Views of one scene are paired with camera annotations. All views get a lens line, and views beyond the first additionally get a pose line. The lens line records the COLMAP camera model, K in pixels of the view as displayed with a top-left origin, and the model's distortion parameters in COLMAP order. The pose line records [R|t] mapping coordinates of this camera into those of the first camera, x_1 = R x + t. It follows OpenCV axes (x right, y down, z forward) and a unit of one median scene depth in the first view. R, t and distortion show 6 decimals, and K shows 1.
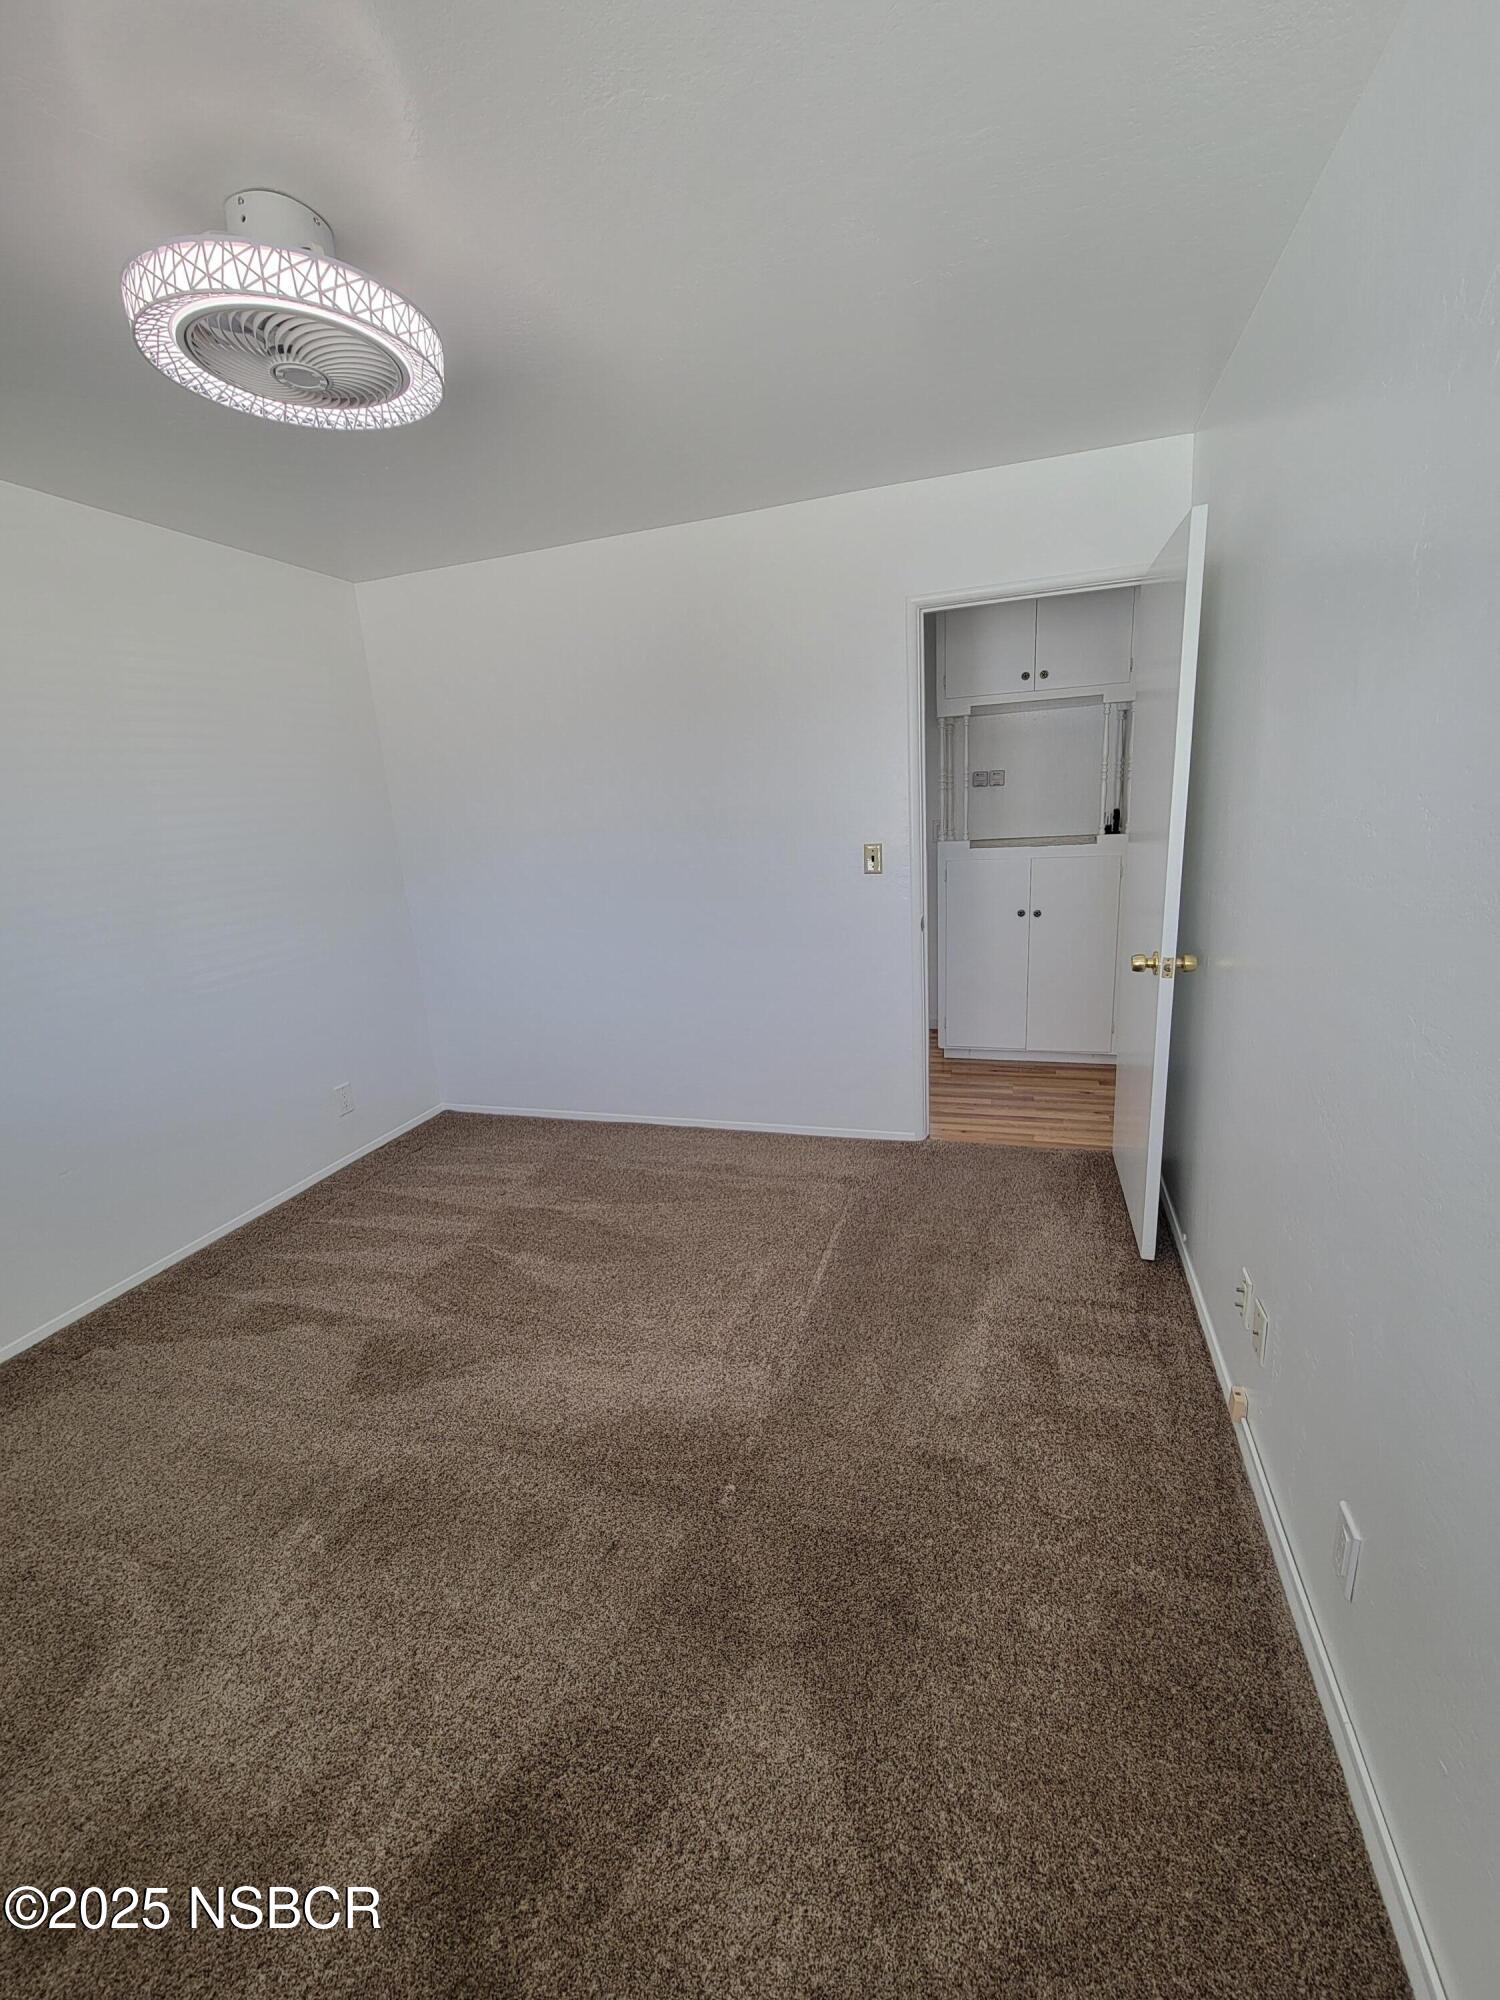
lens RADIAL K [[823.0, 0, 758.4], [0, 823.0, 999.1], [0, 0, 1]] dist [0.005276, -0.000813]
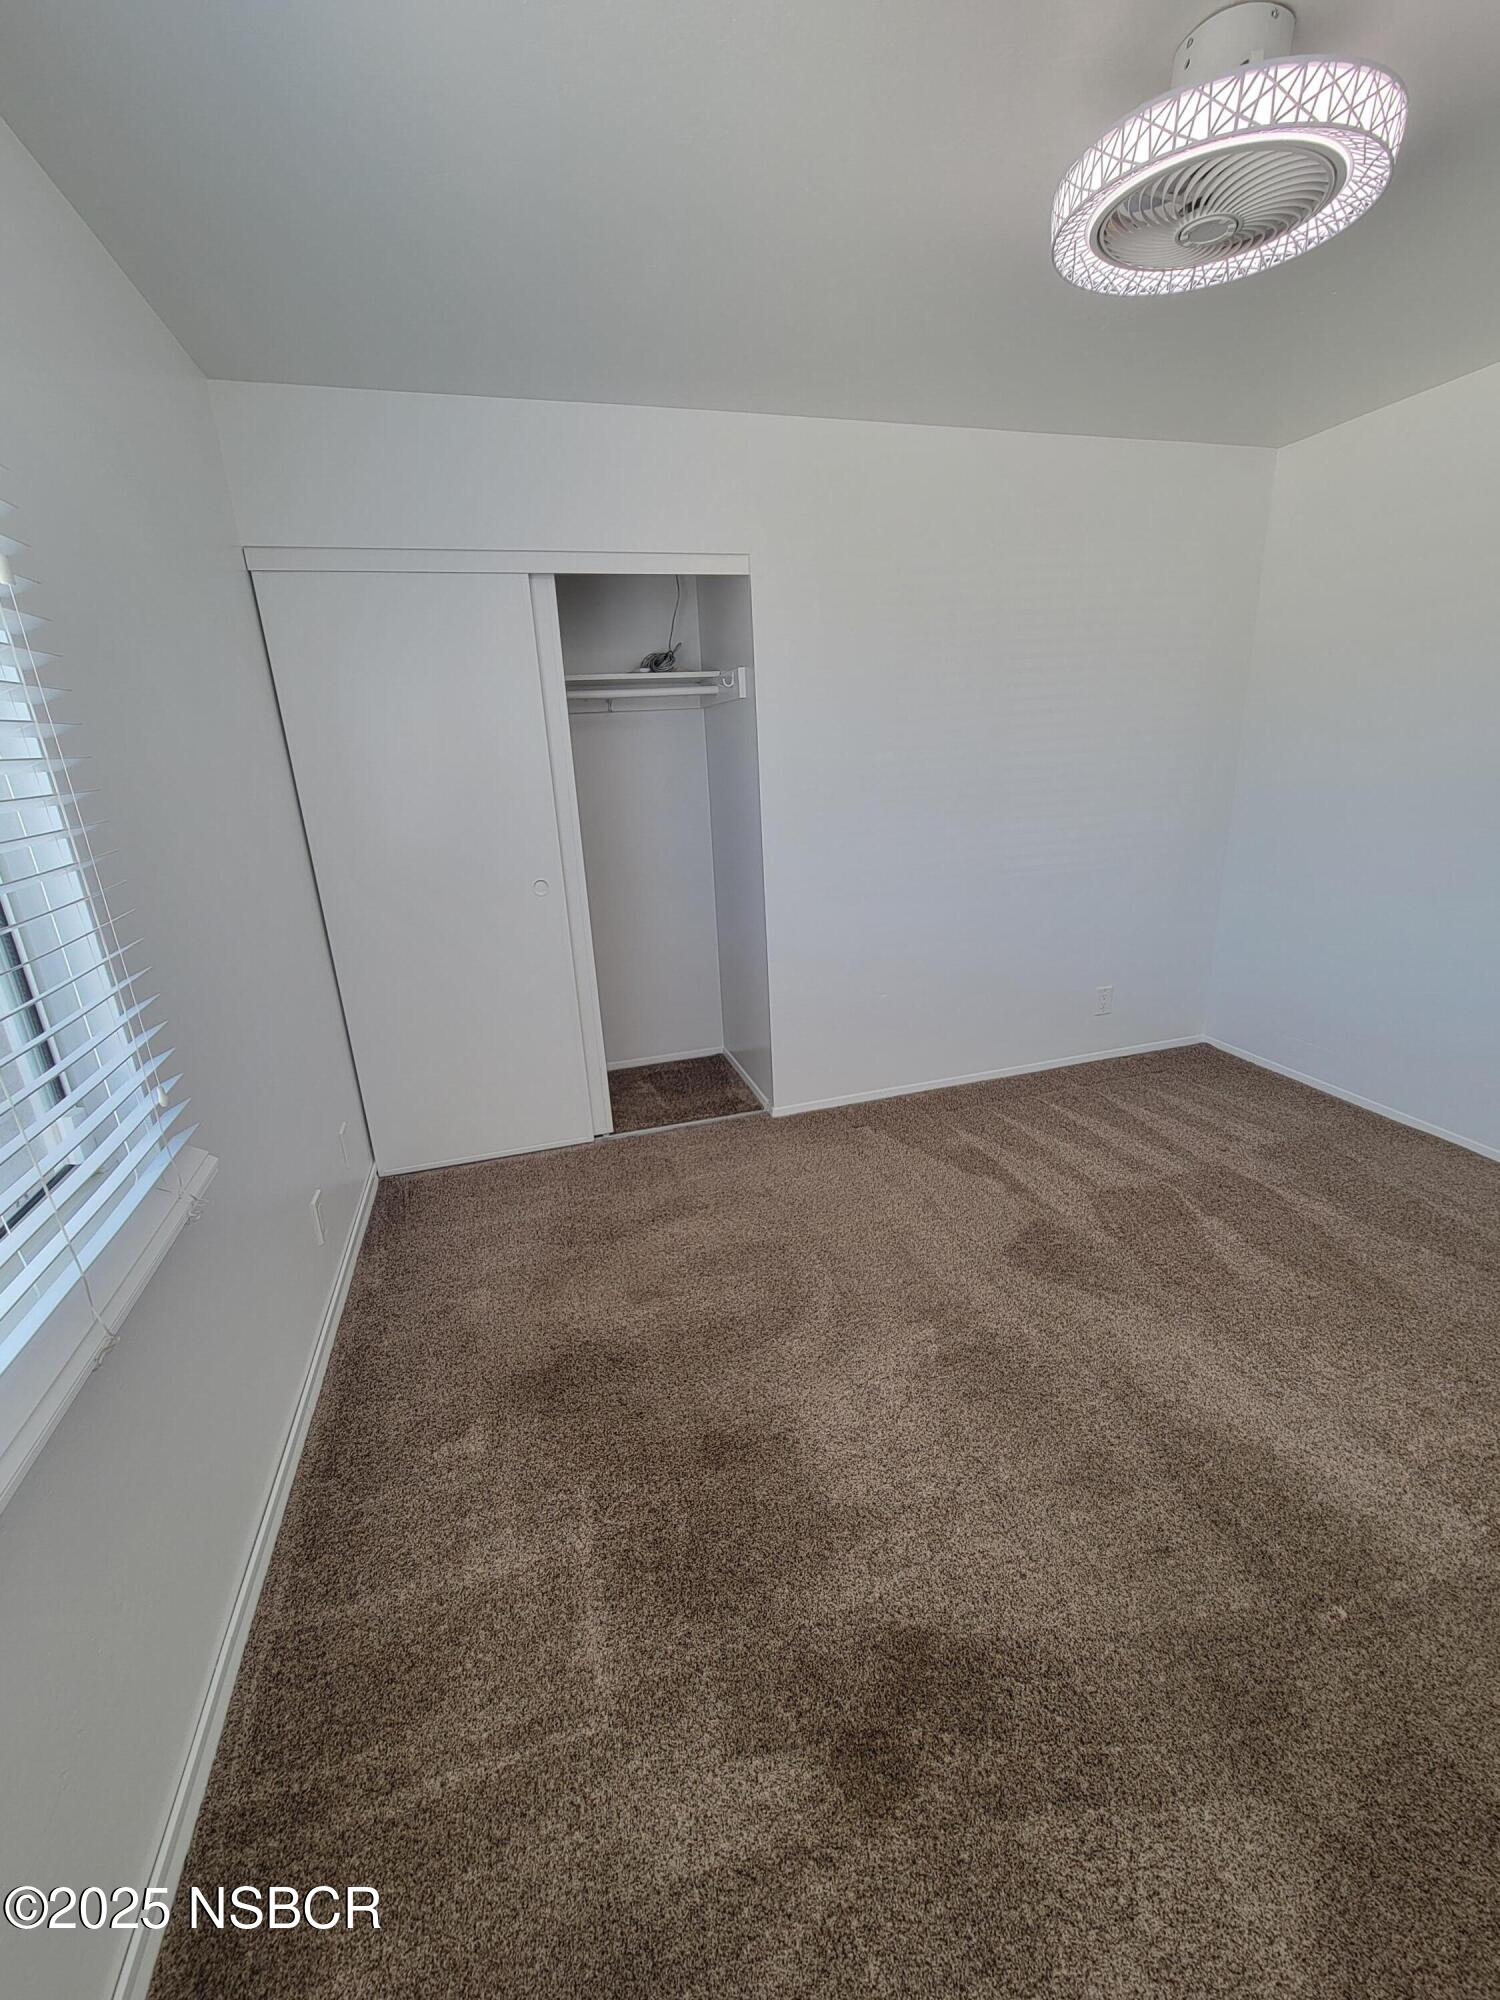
lens RADIAL K [[818.5, 0, 750.4], [0, 818.5, 1001.6], [0, 0, 1]] dist [0.000869, -0.000454]
pose [[0.564255, 0.284380, -0.775077, 0.067110], [-0.189045, 0.958365, 0.214005, -0.021191], [0.803666, 0.025771, 0.594523, 0.048589]]
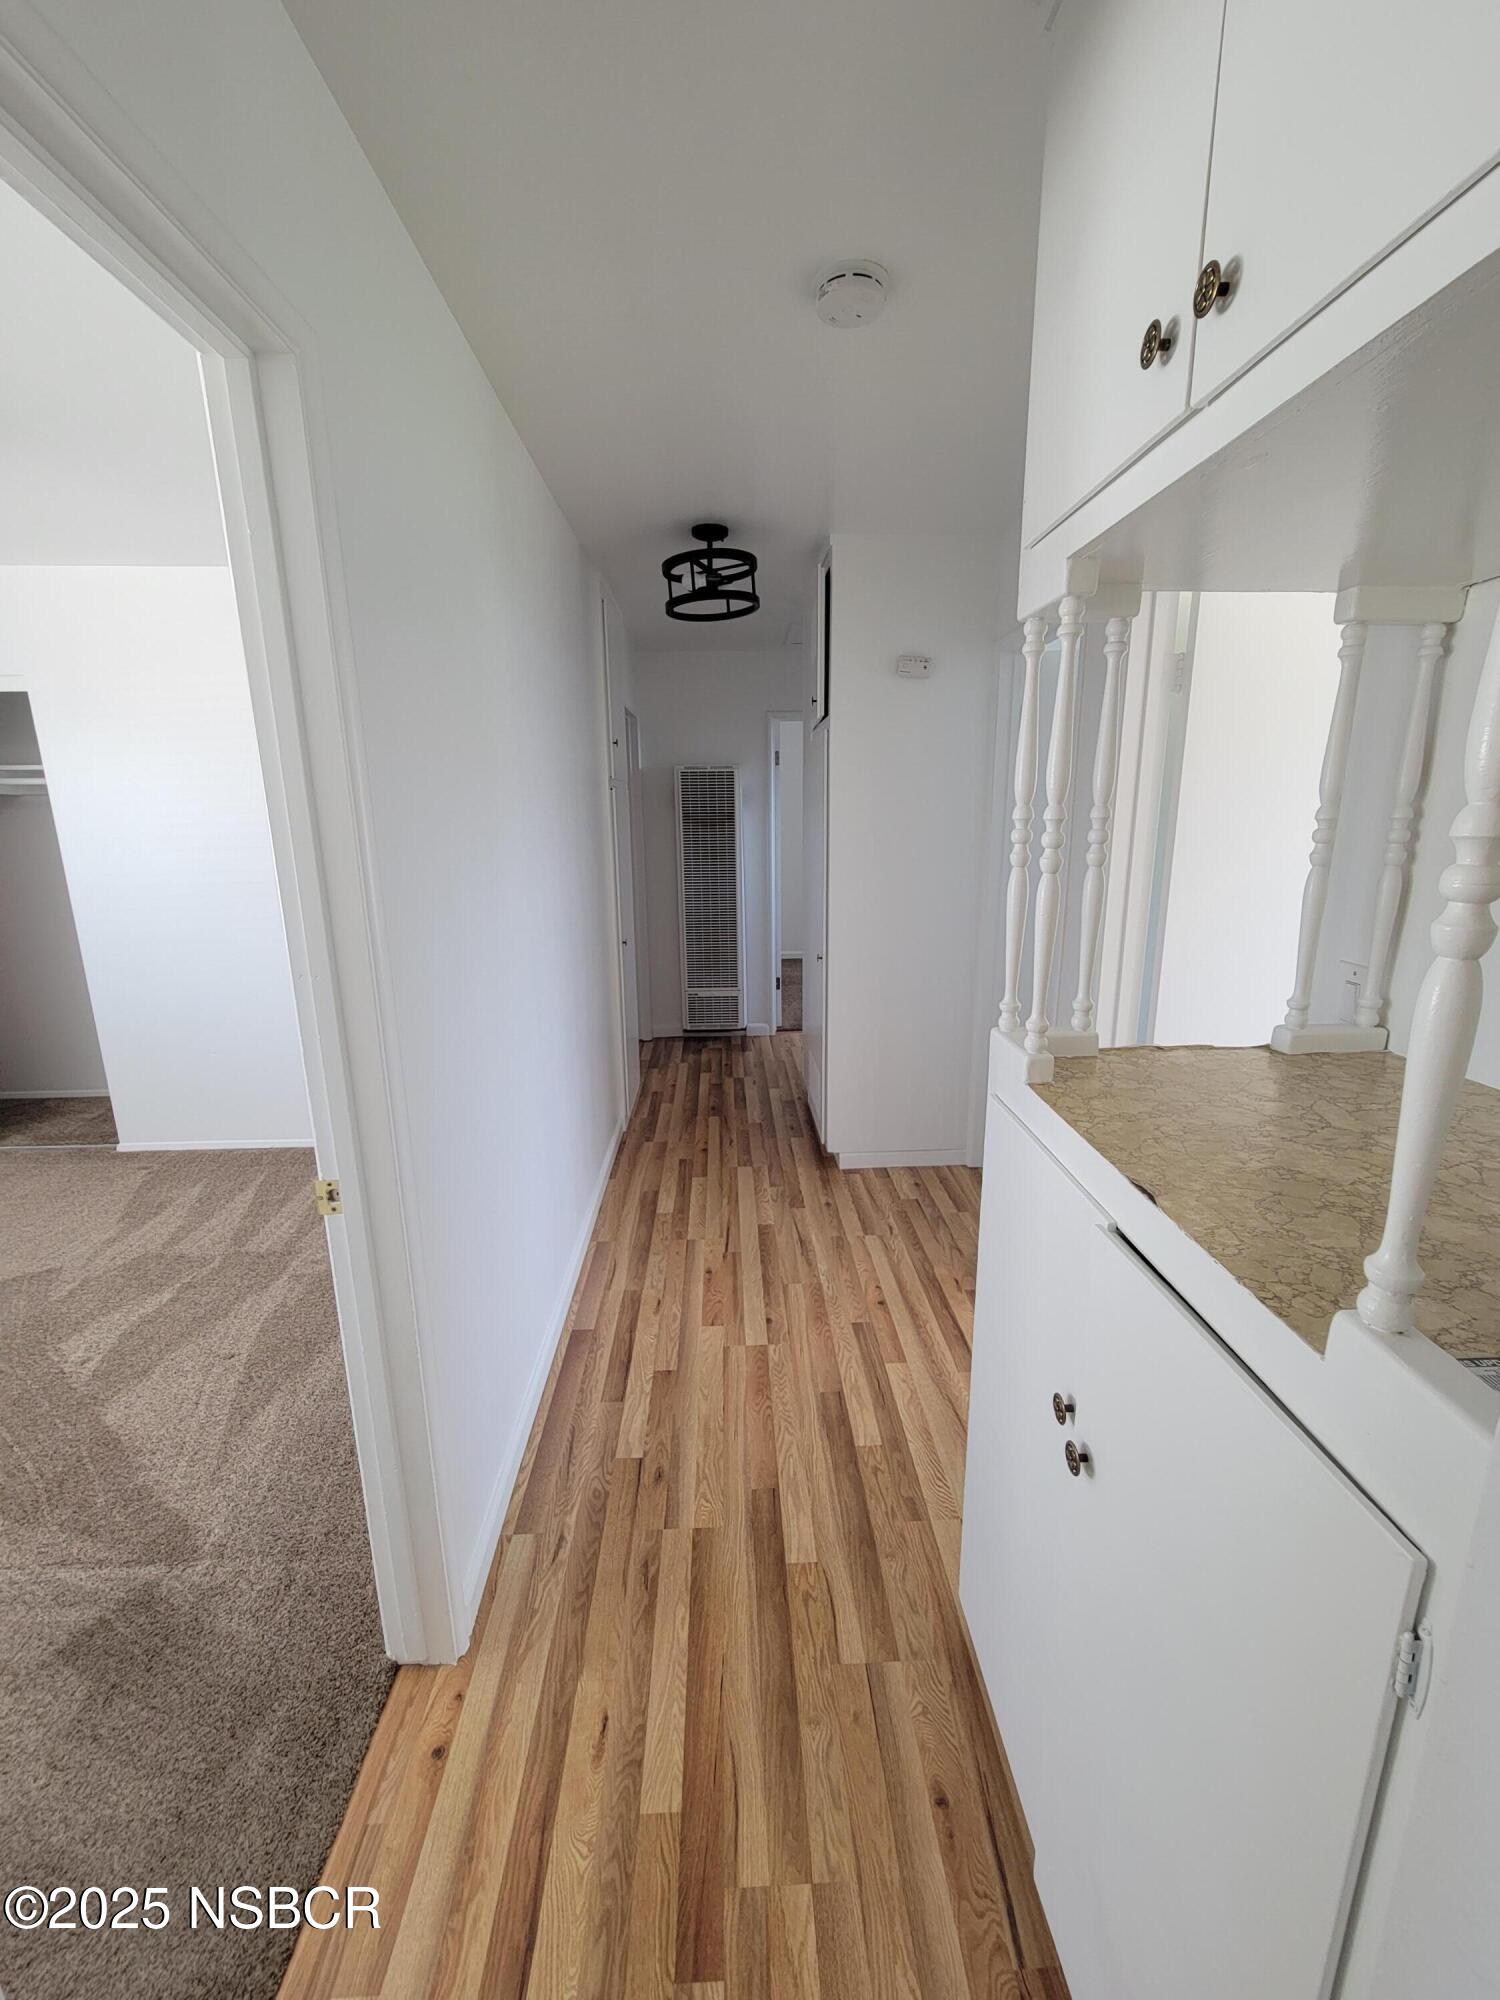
lens RADIAL K [[818.5, 0, 750.4], [0, 818.5, 1001.6], [0, 0, 1]] dist [0.000869, -0.000454]
pose [[0.335923, 0.270435, -0.902231, 0.806260], [-0.235633, 0.951564, 0.197490, -0.410008], [0.911939, 0.146254, 0.383376, 1.382798]]
